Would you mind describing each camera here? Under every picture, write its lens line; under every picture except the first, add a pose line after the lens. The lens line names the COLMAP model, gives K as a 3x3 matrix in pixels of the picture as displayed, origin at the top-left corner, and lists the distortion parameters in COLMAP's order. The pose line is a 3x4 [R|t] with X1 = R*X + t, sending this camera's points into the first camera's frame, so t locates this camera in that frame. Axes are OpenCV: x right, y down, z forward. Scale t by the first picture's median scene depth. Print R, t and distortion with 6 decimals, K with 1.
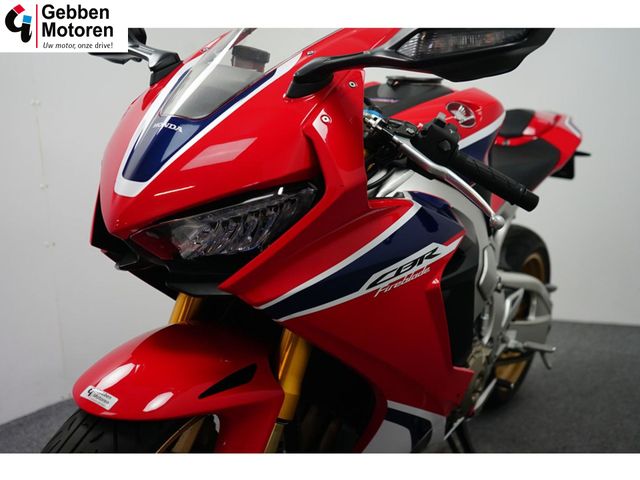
lens RADIAL K [[614.1, 0, 320.0], [0, 614.1, 240.0], [0, 0, 1]] dist [0.006069, 0.002869]
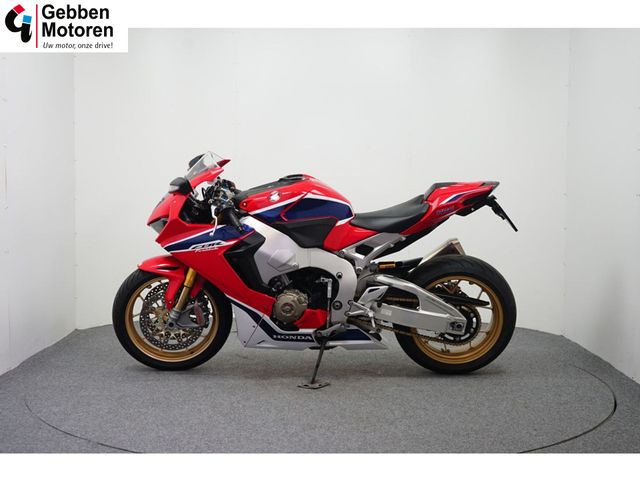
lens RADIAL K [[898.8, 0, 320.0], [0, 898.8, 240.0], [0, 0, 1]] dist [-0.009087, 0.001121]
pose [[0.570125, 0.116587, -0.813243, 4.283305], [-0.130386, 0.990174, 0.050545, -0.299734], [0.811145, 0.077218, 0.579724, -1.260515]]
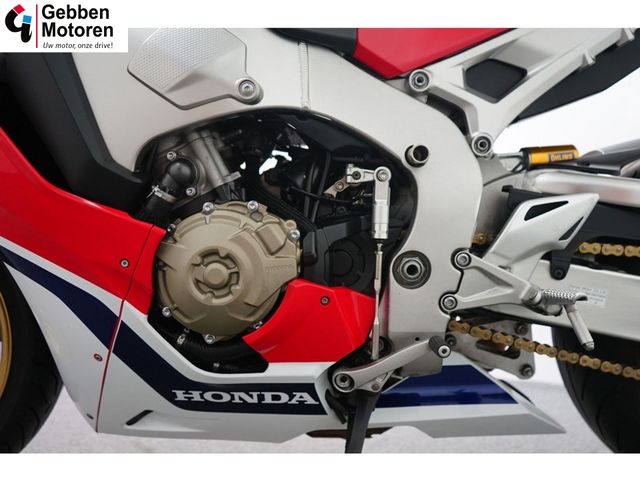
lens RADIAL K [[523.9, 0, 320.0], [0, 523.9, 240.0], [0, 0, 1]] dist [-0.004095, -0.000855]
pose [[0.589470, -0.038839, -0.806856, 0.973227], [-0.117970, 0.983995, -0.133553, 0.354445], [0.799130, 0.173910, 0.575454, 1.103365]]
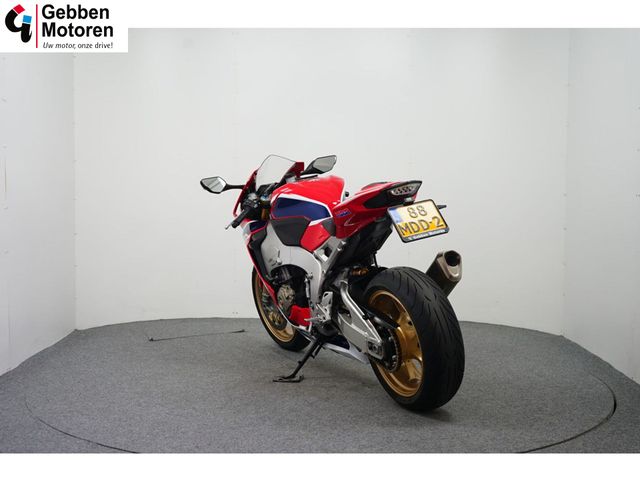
lens RADIAL K [[898.8, 0, 320.0], [0, 898.8, 240.0], [0, 0, 1]] dist [-0.009087, 0.001121]
pose [[-0.500524, 0.115465, -0.857988, 4.511449], [-0.069377, 0.982529, 0.172697, -0.900646], [0.862938, 0.145963, -0.483769, 3.955319]]
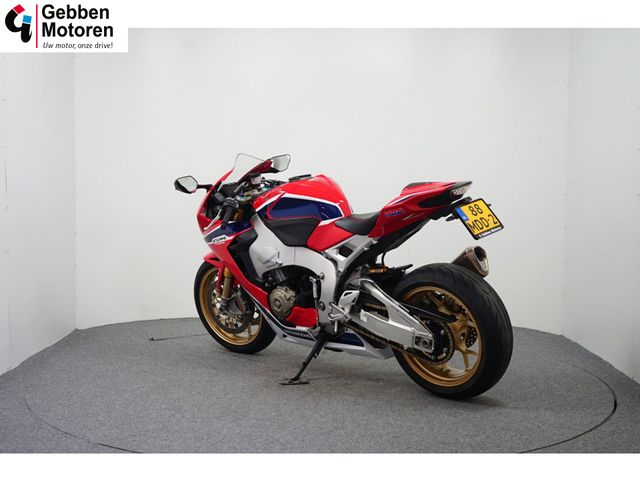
lens RADIAL K [[898.8, 0, 320.0], [0, 898.8, 240.0], [0, 0, 1]] dist [-0.009087, 0.001121]
pose [[-0.142430, 0.126711, -0.981661, 5.105621], [-0.105215, 0.984215, 0.142306, -0.746861], [0.984197, 0.123554, -0.126850, 2.199449]]
